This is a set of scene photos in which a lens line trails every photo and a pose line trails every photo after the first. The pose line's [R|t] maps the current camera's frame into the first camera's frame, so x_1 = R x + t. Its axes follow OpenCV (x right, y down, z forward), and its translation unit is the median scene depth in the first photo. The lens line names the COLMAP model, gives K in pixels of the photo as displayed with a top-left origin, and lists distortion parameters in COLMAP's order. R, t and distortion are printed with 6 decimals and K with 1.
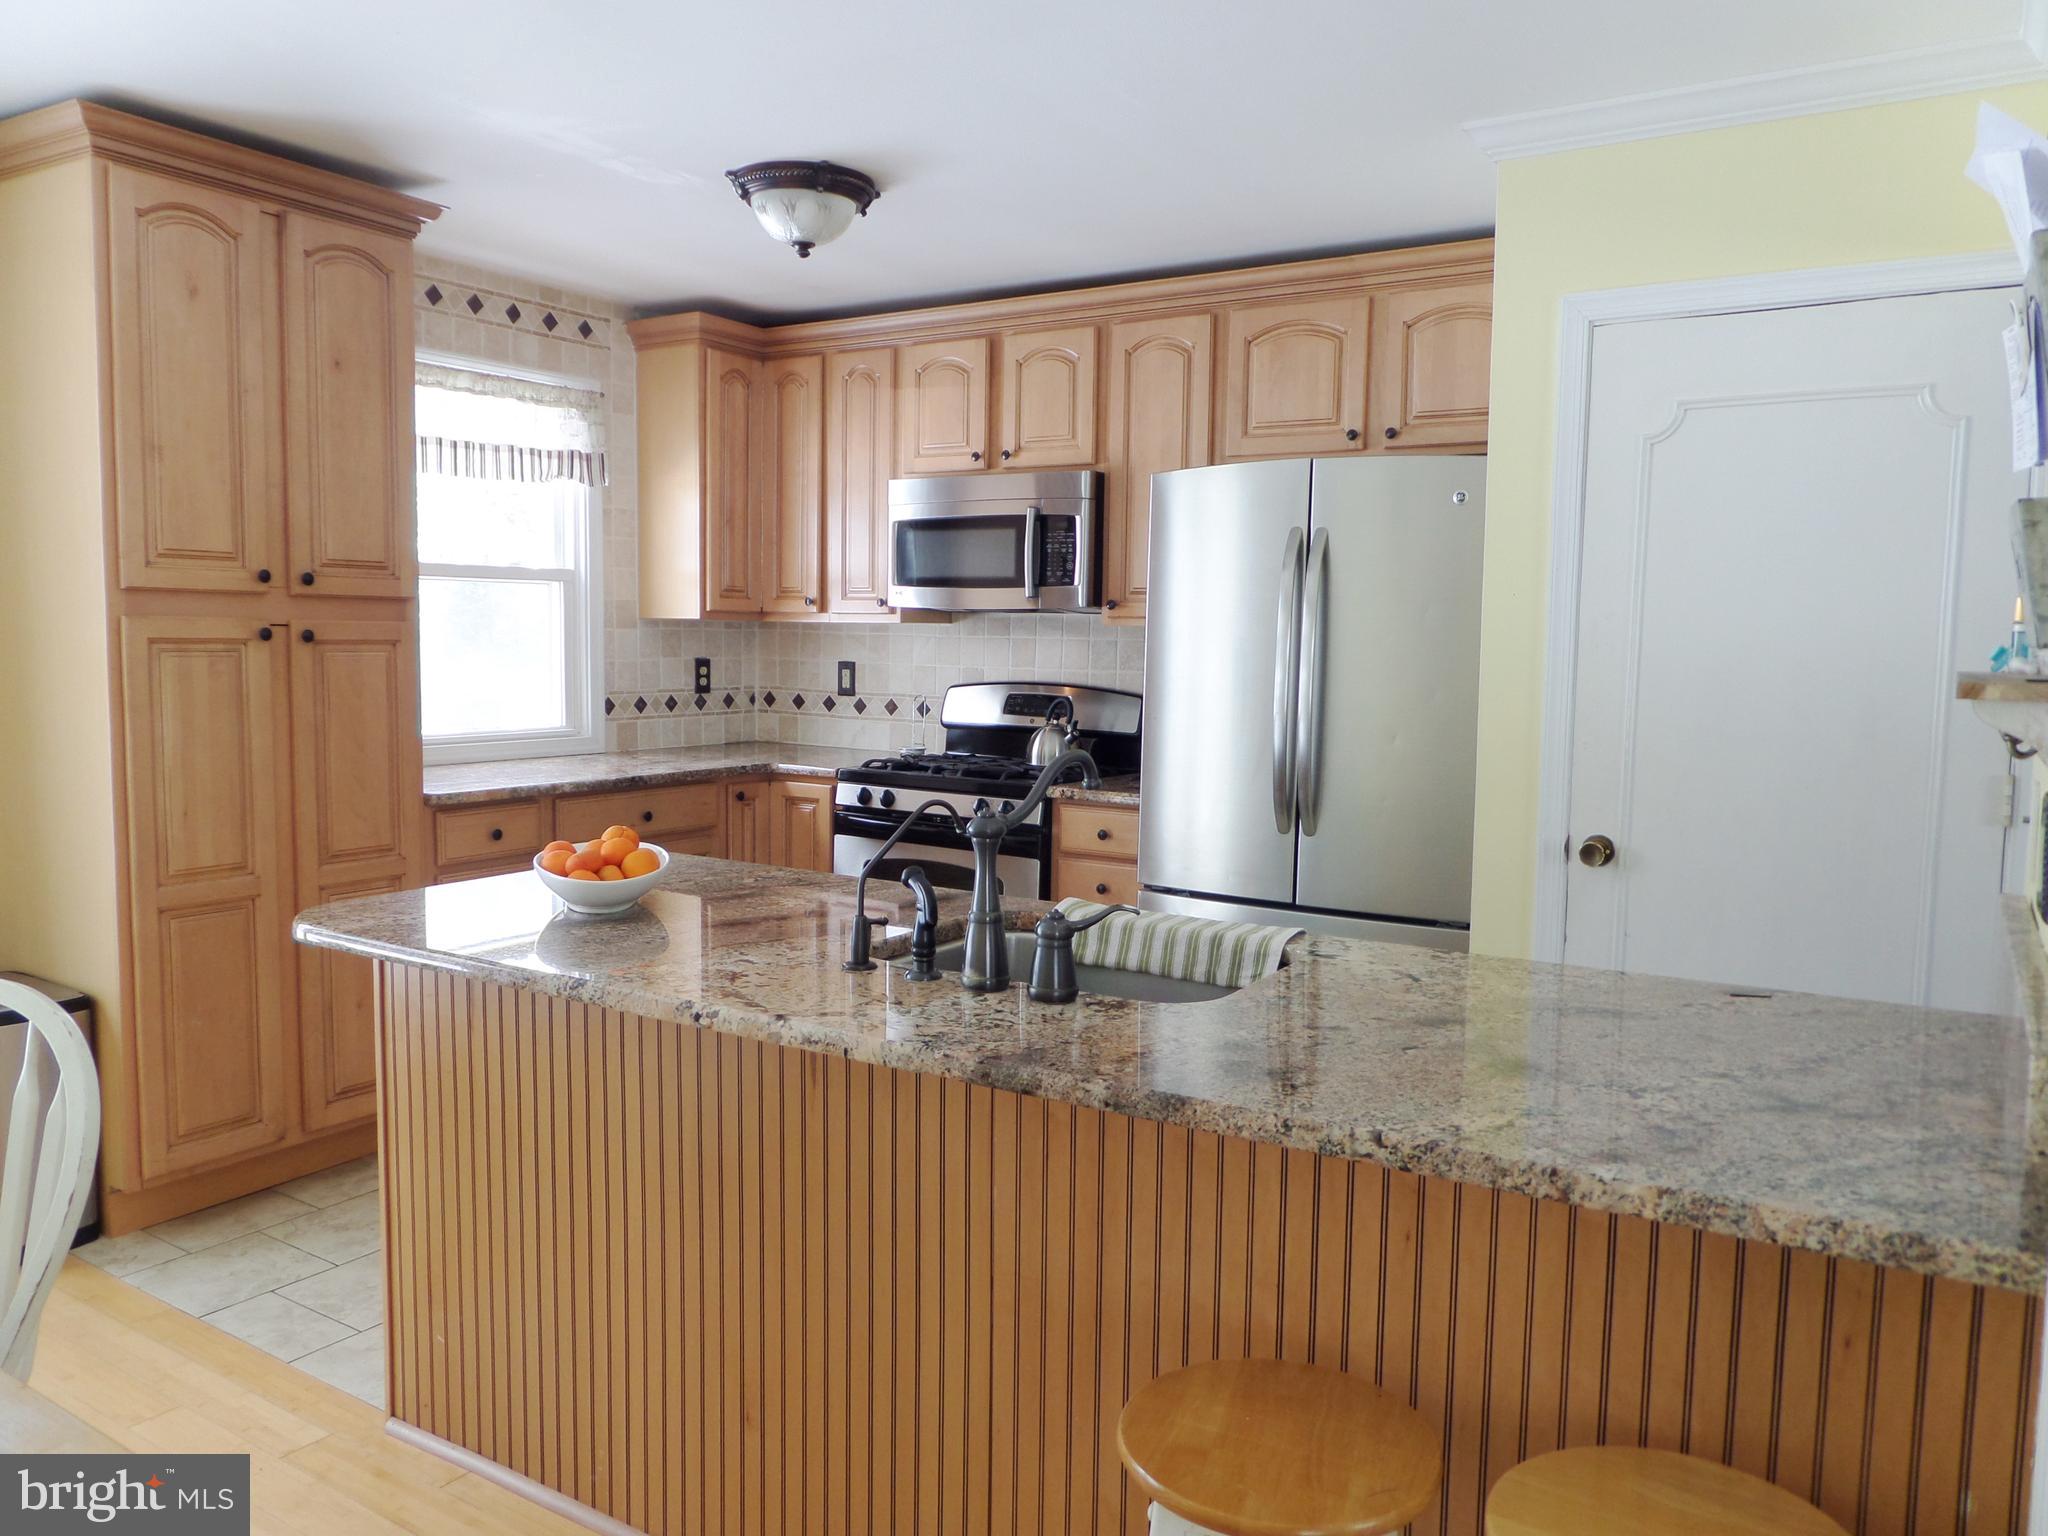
lens RADIAL K [[1497.2, 0, 1021.8], [0, 1497.2, 774.8], [0, 0, 1]] dist [-0.004822, -0.018755]
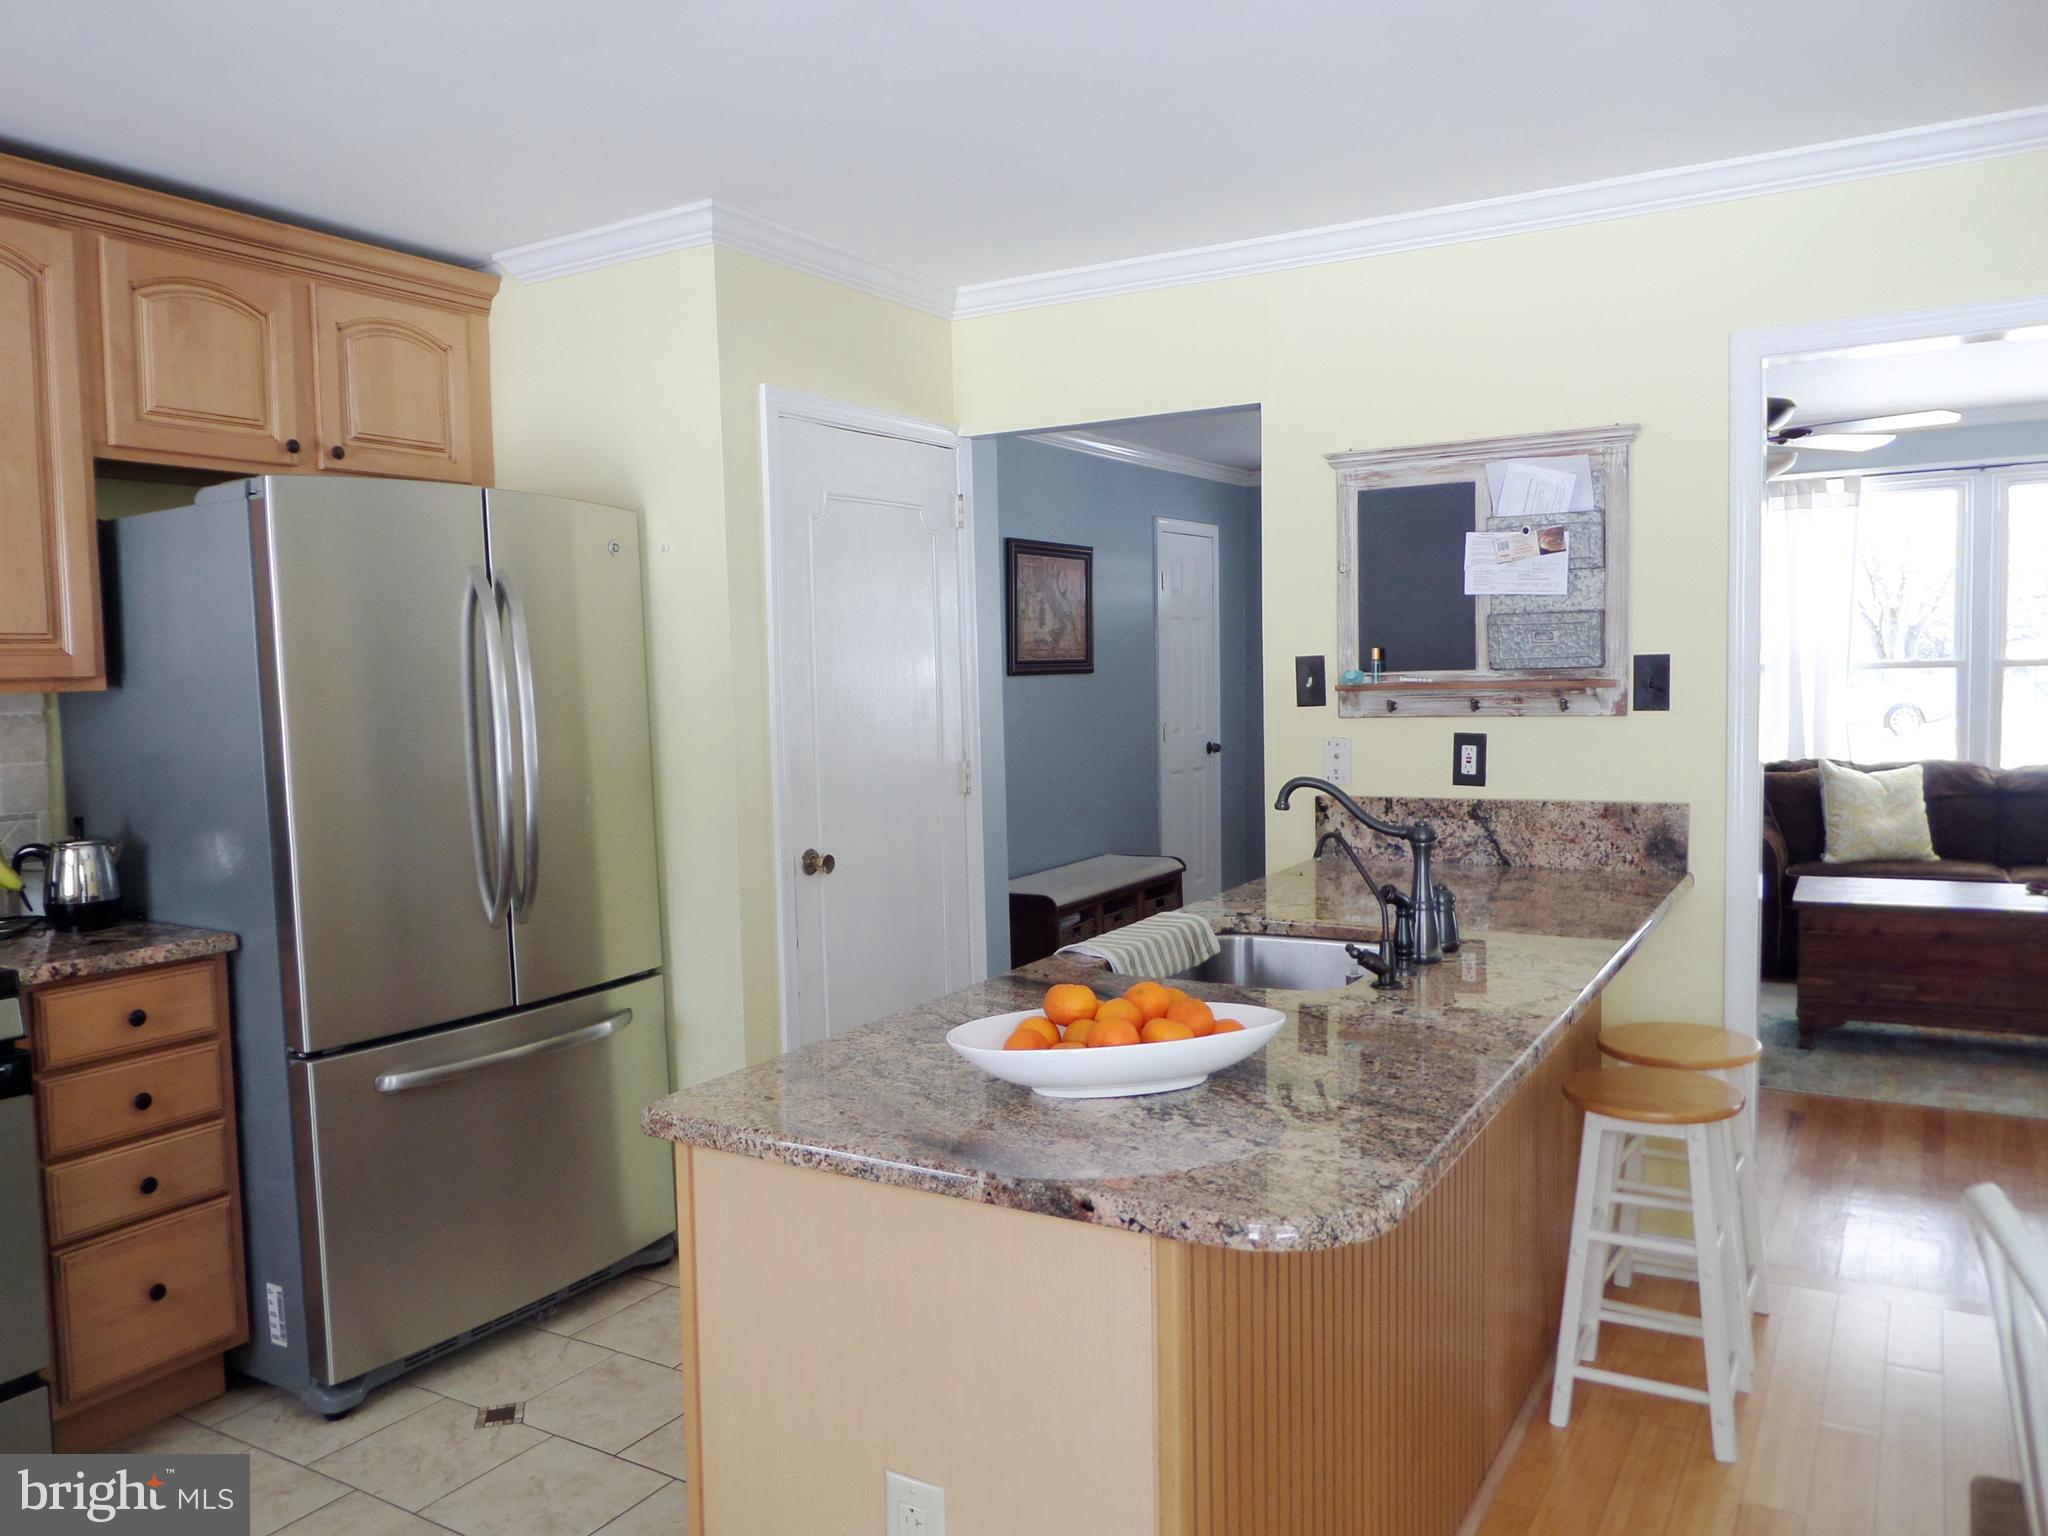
lens RADIAL K [[1497.2, 0, 1027.8], [0, 1497.2, 766.1], [0, 0, 1]] dist [-0.004822, -0.018755]
pose [[-0.030472, -0.084995, 0.995915, -0.522860], [0.113162, 0.989679, 0.087925, -0.071276], [-0.993109, 0.115379, -0.020539, 0.555587]]
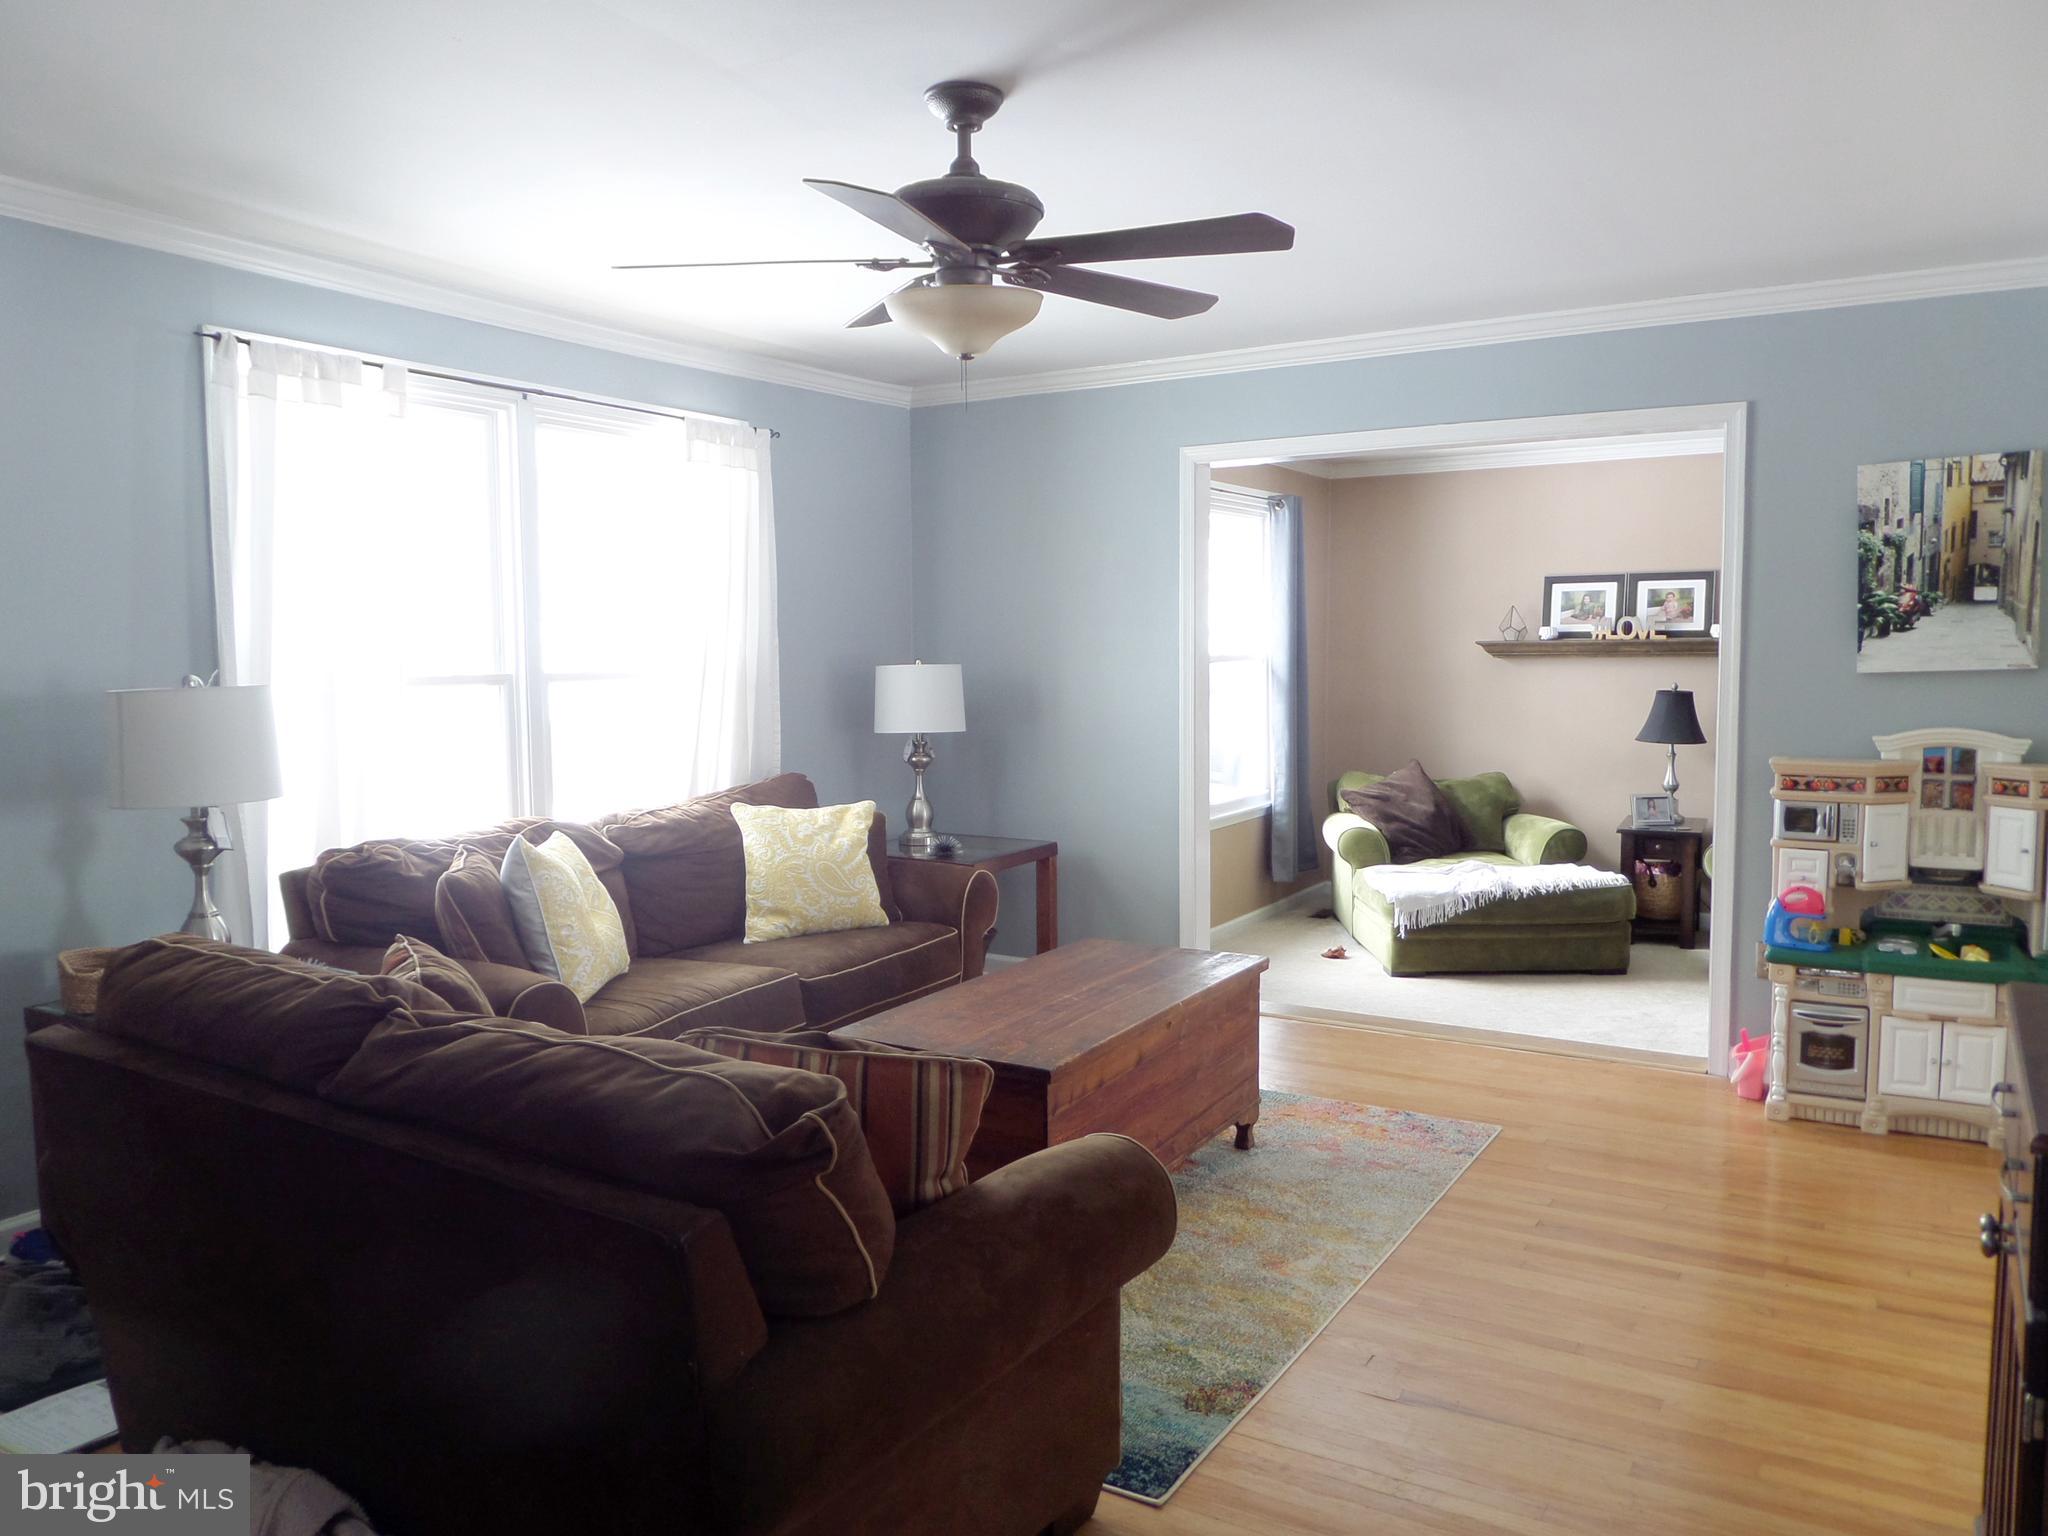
lens RADIAL K [[1497.2, 0, 1011.5], [0, 1497.2, 775.9], [0, 0, 1]] dist [-0.004822, -0.018755]
pose [[-0.999712, -0.006088, -0.023218, 0.576928], [-0.009969, 0.985243, 0.170871, -0.049158], [0.021835, 0.171054, -0.985020, 0.603116]]
